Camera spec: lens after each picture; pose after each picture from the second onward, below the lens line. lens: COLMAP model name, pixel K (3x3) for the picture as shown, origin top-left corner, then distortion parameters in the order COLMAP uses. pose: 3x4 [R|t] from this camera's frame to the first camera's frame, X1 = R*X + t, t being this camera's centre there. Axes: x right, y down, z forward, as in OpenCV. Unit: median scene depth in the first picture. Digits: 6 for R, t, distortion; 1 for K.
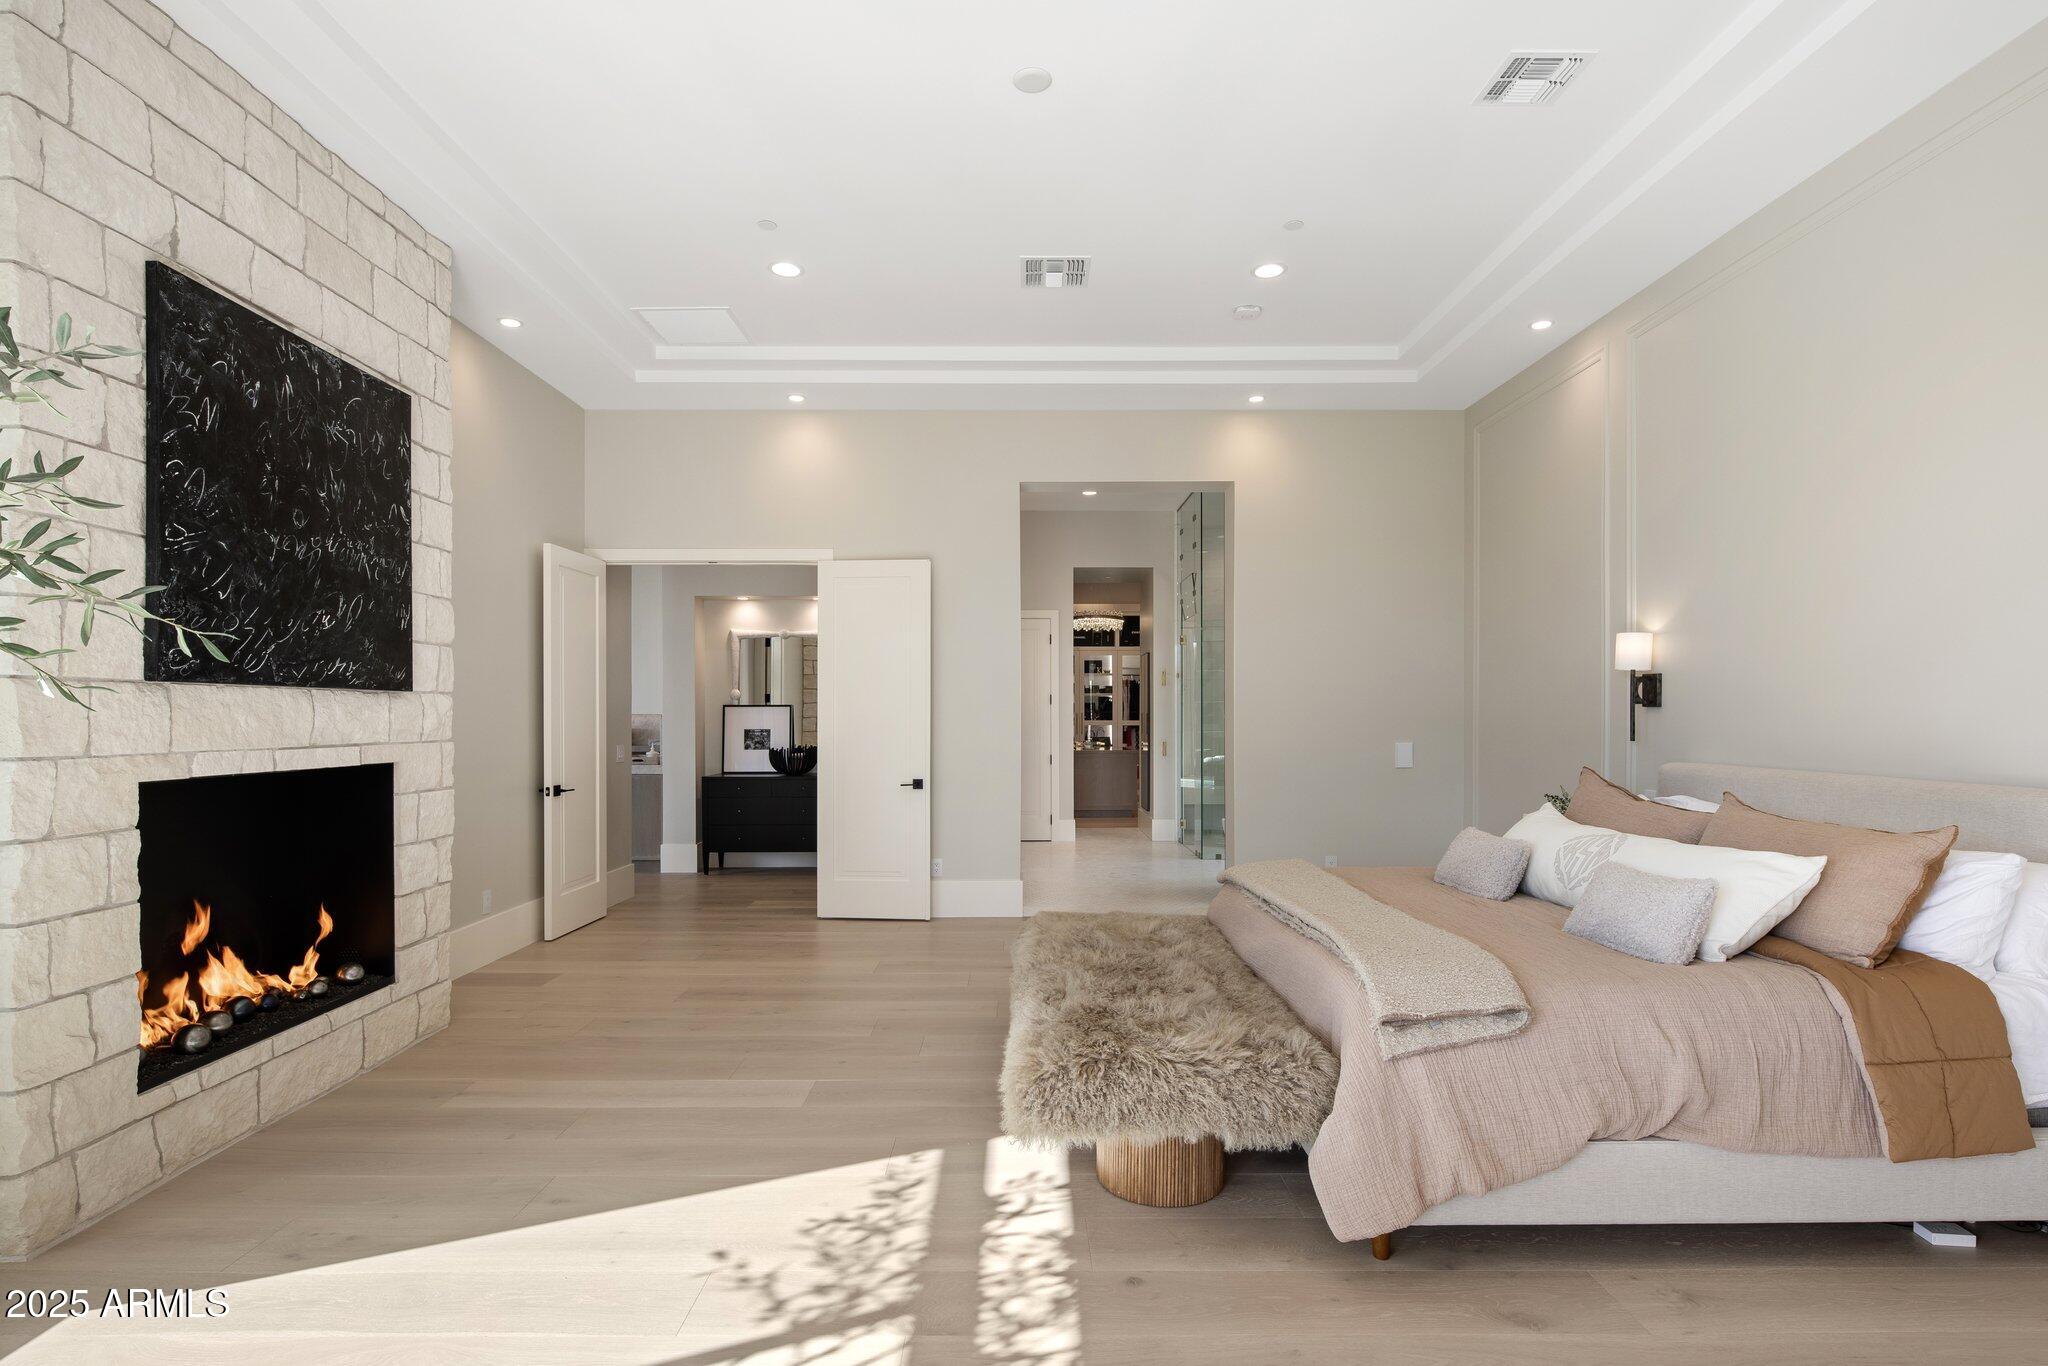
lens RADIAL K [[996.9, 0, 1024.0], [0, 996.9, 683.0], [0, 0, 1]] dist [0.020353, 0.000056]
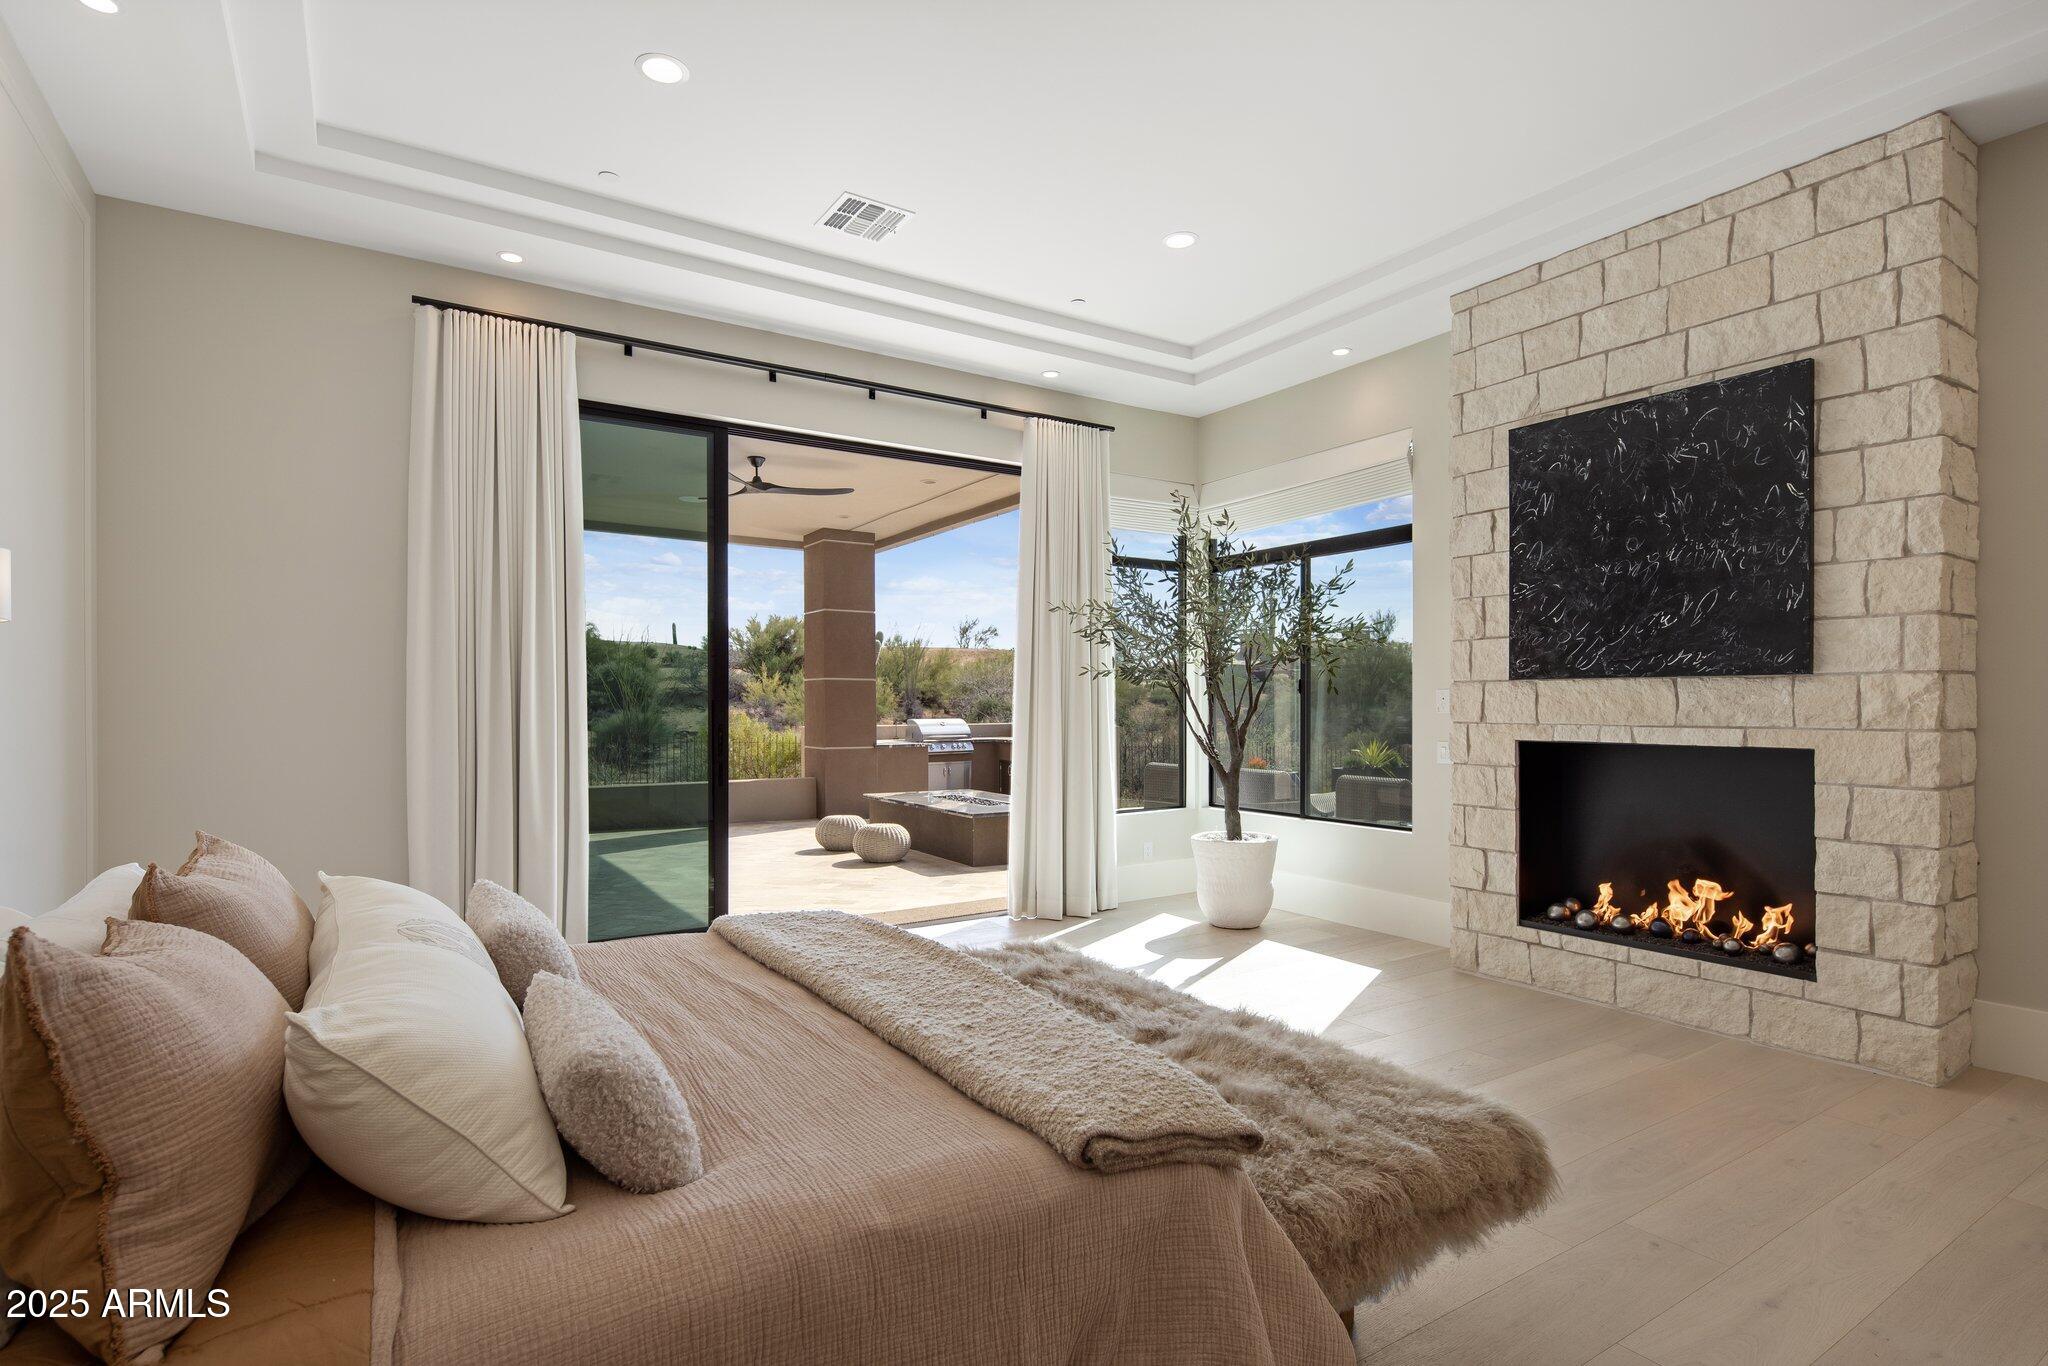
lens RADIAL K [[996.9, 0, 1024.0], [0, 996.9, 683.0], [0, 0, 1]] dist [0.020353, 0.000056]
pose [[-0.844316, -0.007253, -0.535797, 0.588636], [0.020210, 0.998766, -0.045367, 0.051148], [0.535465, -0.049133, -0.843127, 1.611608]]
